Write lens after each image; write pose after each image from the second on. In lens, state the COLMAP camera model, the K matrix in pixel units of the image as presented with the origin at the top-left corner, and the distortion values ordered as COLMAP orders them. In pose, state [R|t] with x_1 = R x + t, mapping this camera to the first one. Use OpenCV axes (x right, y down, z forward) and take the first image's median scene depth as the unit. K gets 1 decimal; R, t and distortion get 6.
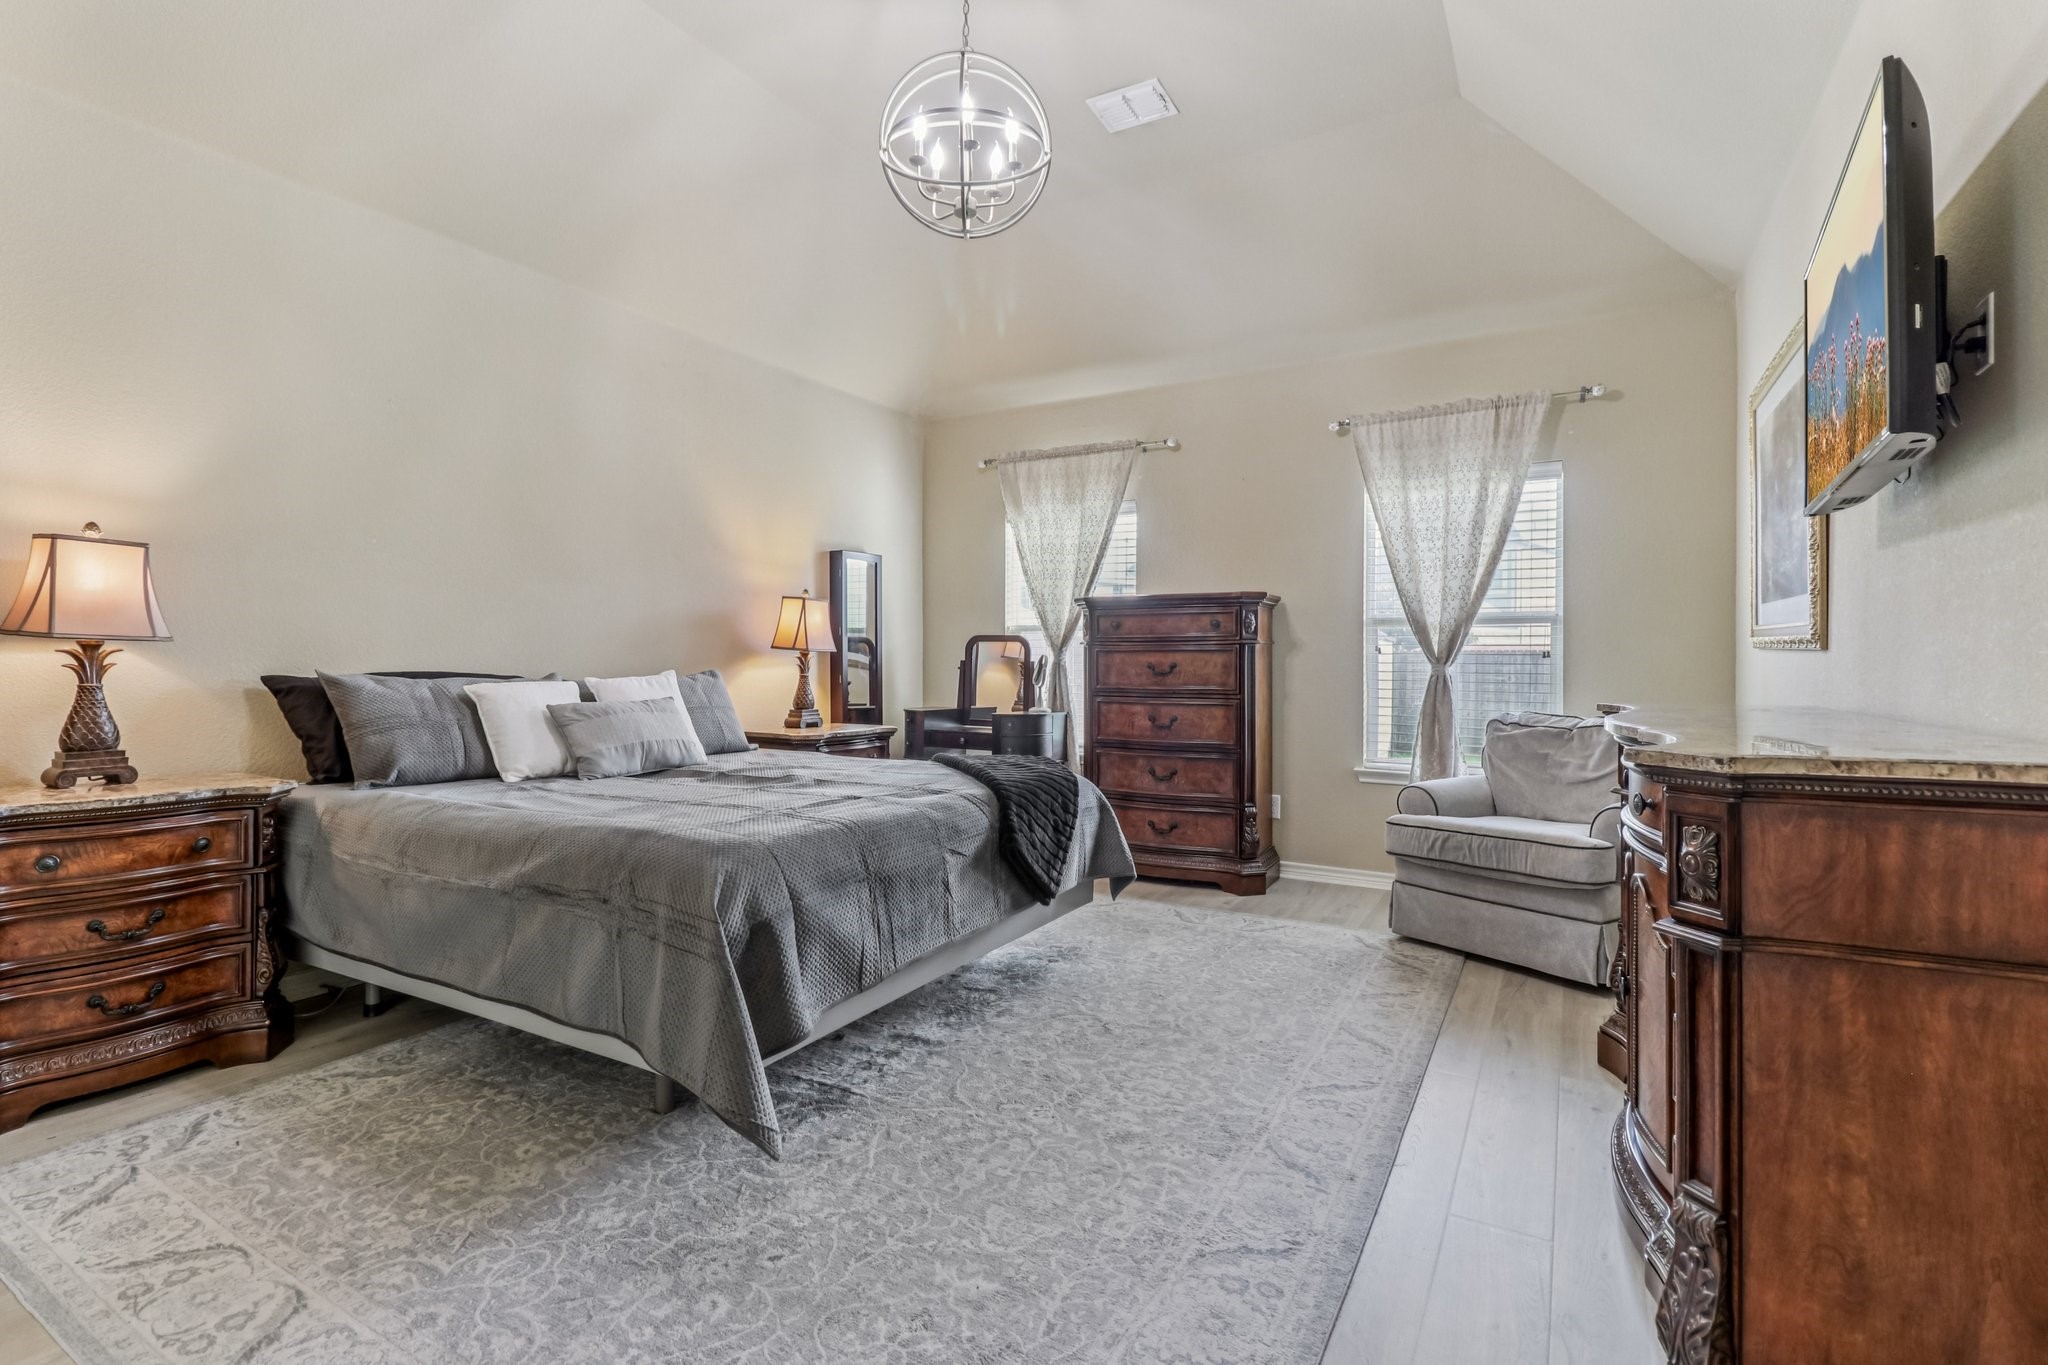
lens RADIAL K [[954.9, 0, 1021.7], [0, 954.9, 649.8], [0, 0, 1]] dist [0.020016, -0.015010]
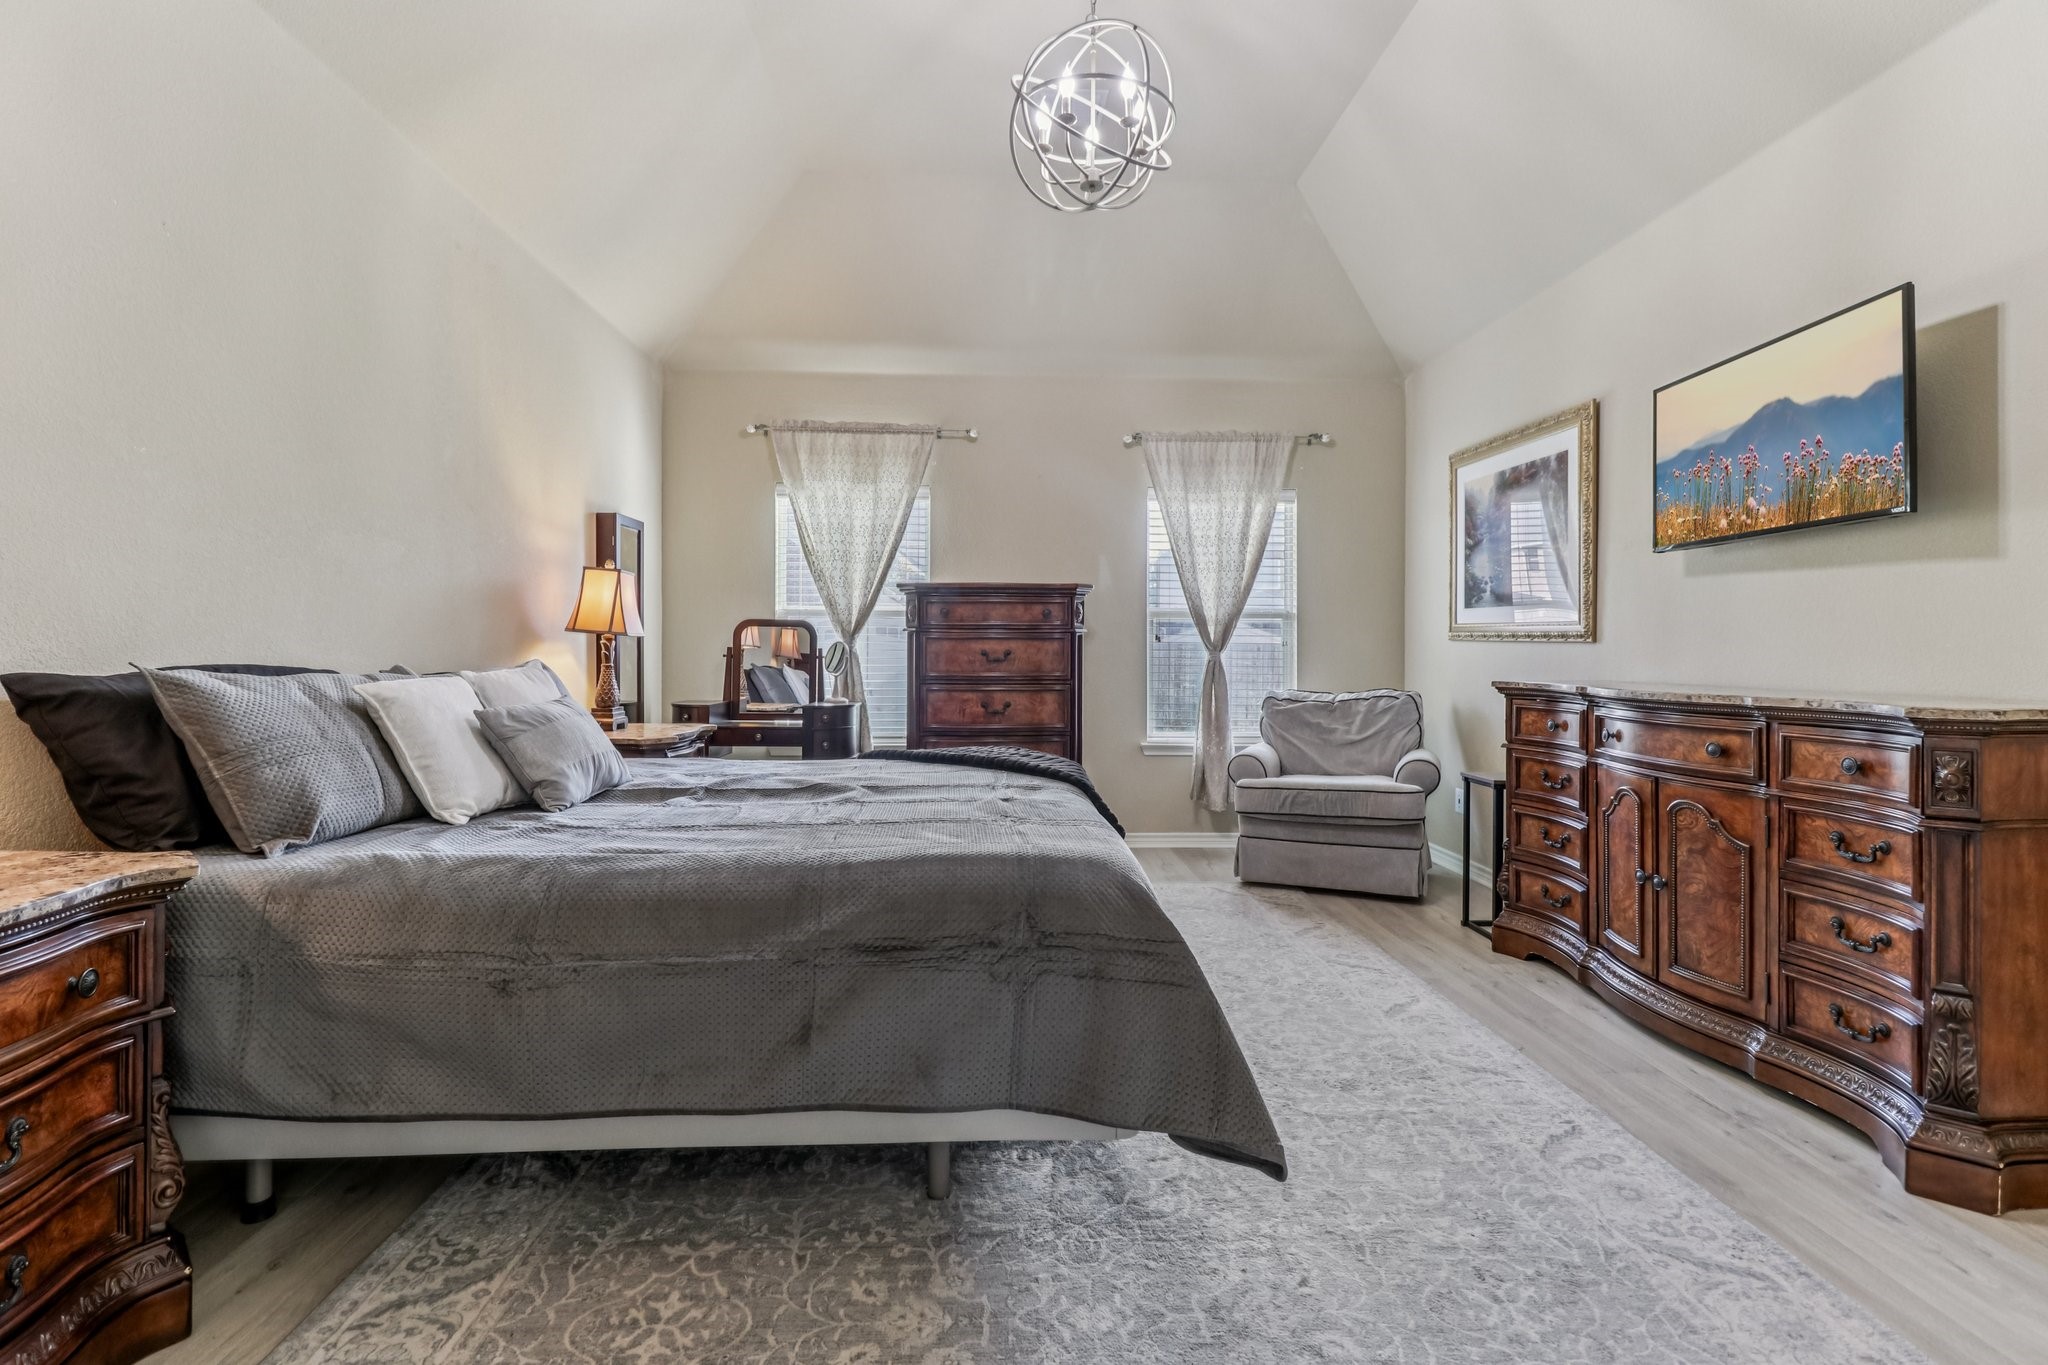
lens RADIAL K [[944.3, 0, 1033.1], [0, 944.3, 636.2], [0, 0, 1]] dist [0.017471, -0.012822]
pose [[0.840050, 0.008231, 0.542447, -0.503356], [-0.008112, 0.999964, -0.002612, 0.001443], [-0.542449, -0.002206, 0.840086, 0.183593]]
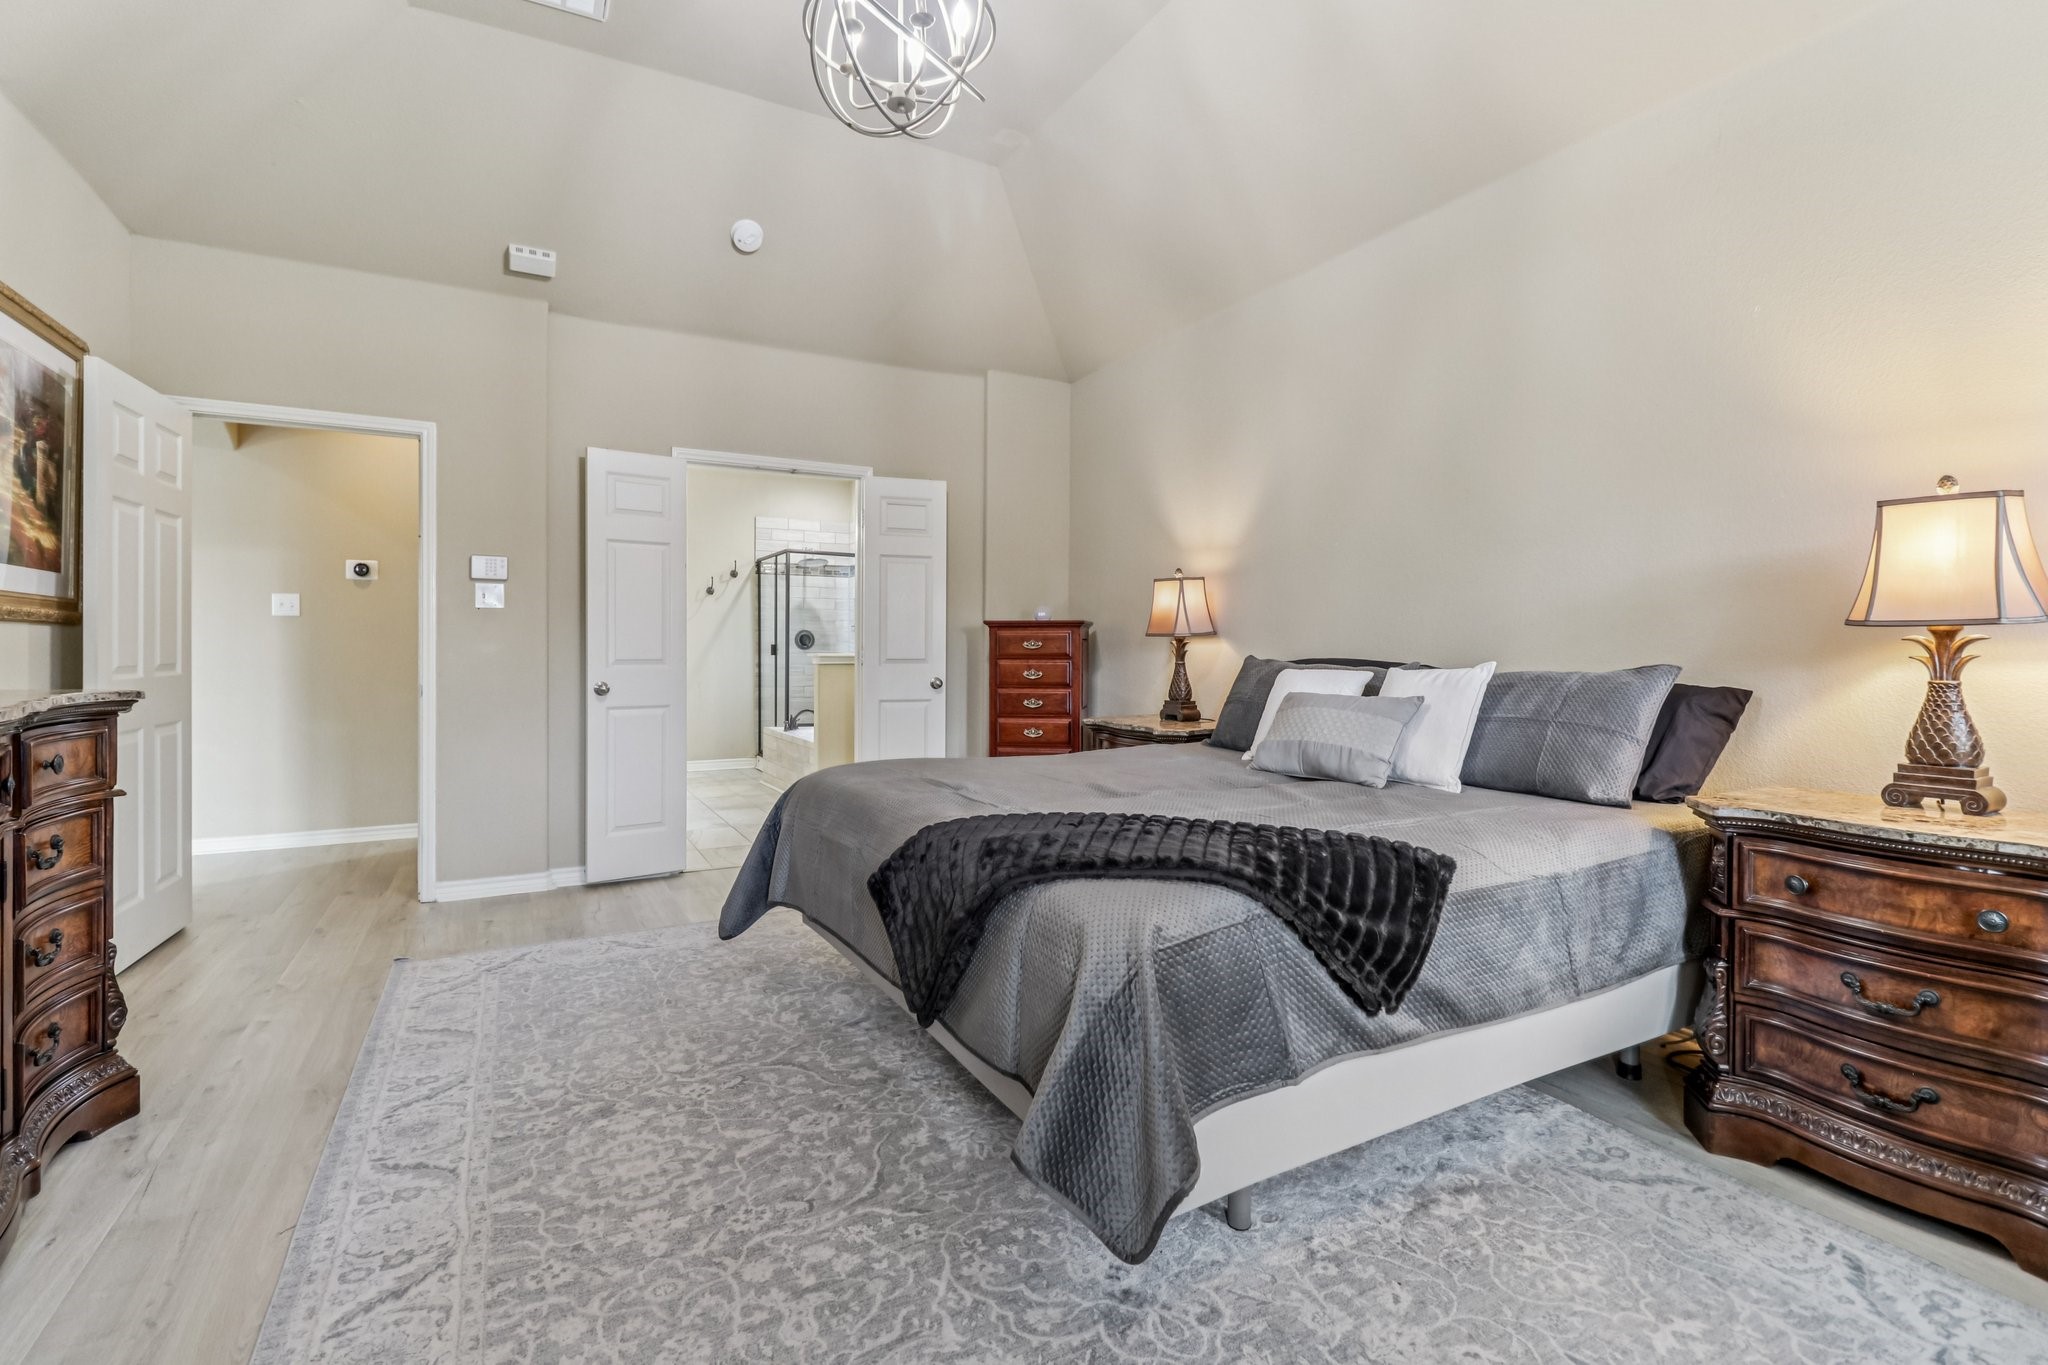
lens RADIAL K [[954.9, 0, 1021.7], [0, 954.9, 649.8], [0, 0, 1]] dist [0.020016, -0.015010]
pose [[-0.530657, -0.000229, -0.847586, 0.470585], [0.006322, 0.999971, -0.004228, 0.015578], [0.847563, -0.007602, -0.530641, 1.228354]]
